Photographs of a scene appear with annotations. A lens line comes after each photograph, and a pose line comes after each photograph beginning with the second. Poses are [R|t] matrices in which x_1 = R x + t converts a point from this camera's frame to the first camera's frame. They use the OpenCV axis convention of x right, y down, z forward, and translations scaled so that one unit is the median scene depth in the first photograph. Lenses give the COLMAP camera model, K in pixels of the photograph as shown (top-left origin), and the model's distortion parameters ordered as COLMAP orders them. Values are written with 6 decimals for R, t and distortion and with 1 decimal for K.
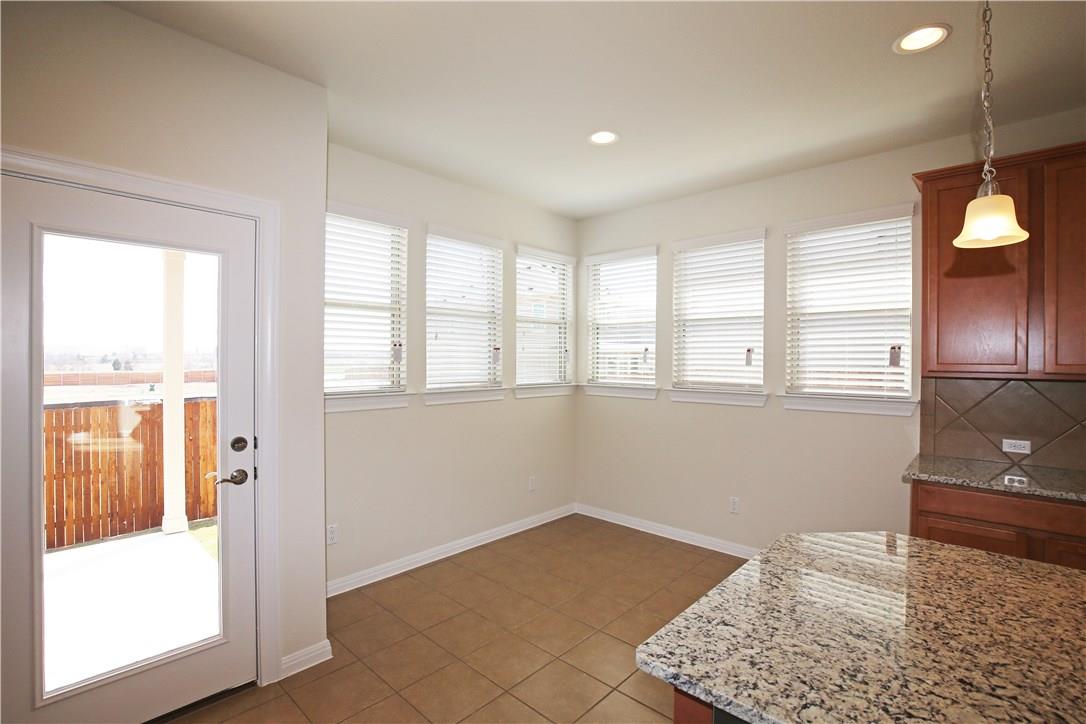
lens RADIAL K [[501.5, 0, 544.7], [0, 501.5, 361.4], [0, 0, 1]] dist [-0.032430, 0.000535]
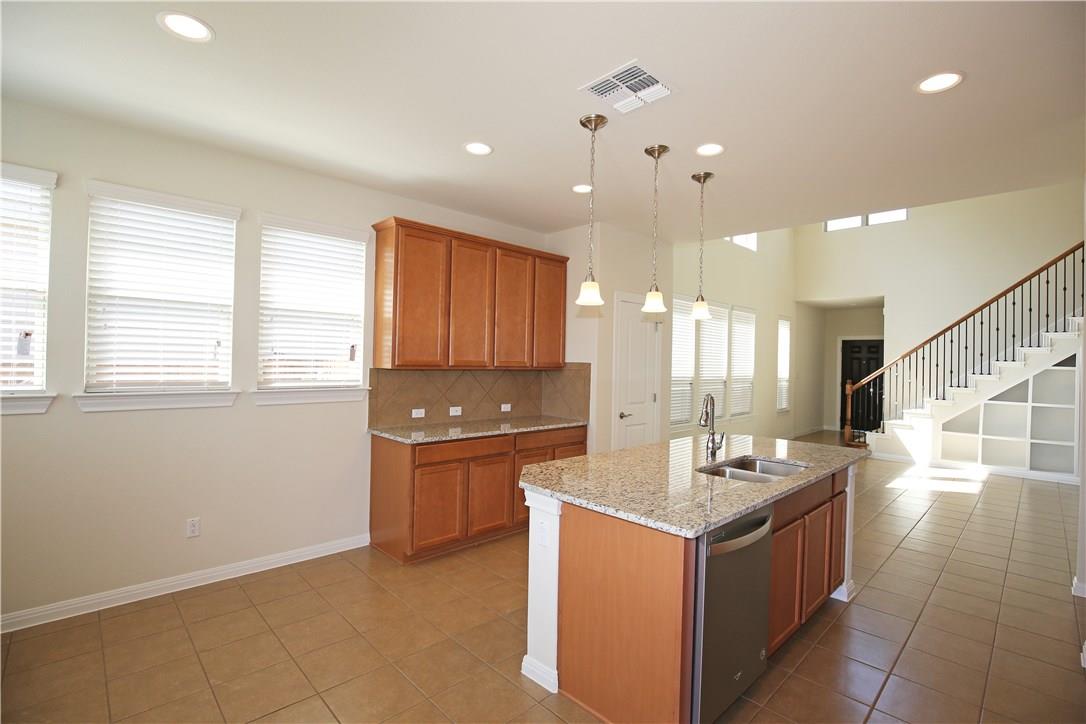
lens RADIAL K [[501.5, 0, 547.9], [0, 501.5, 360.6], [0, 0, 1]] dist [-0.032430, 0.000535]
pose [[0.040727, -0.004910, 0.999158, -0.447612], [-0.014808, 0.999875, 0.005517, -0.004967], [-0.999061, -0.015020, 0.040649, 0.405474]]
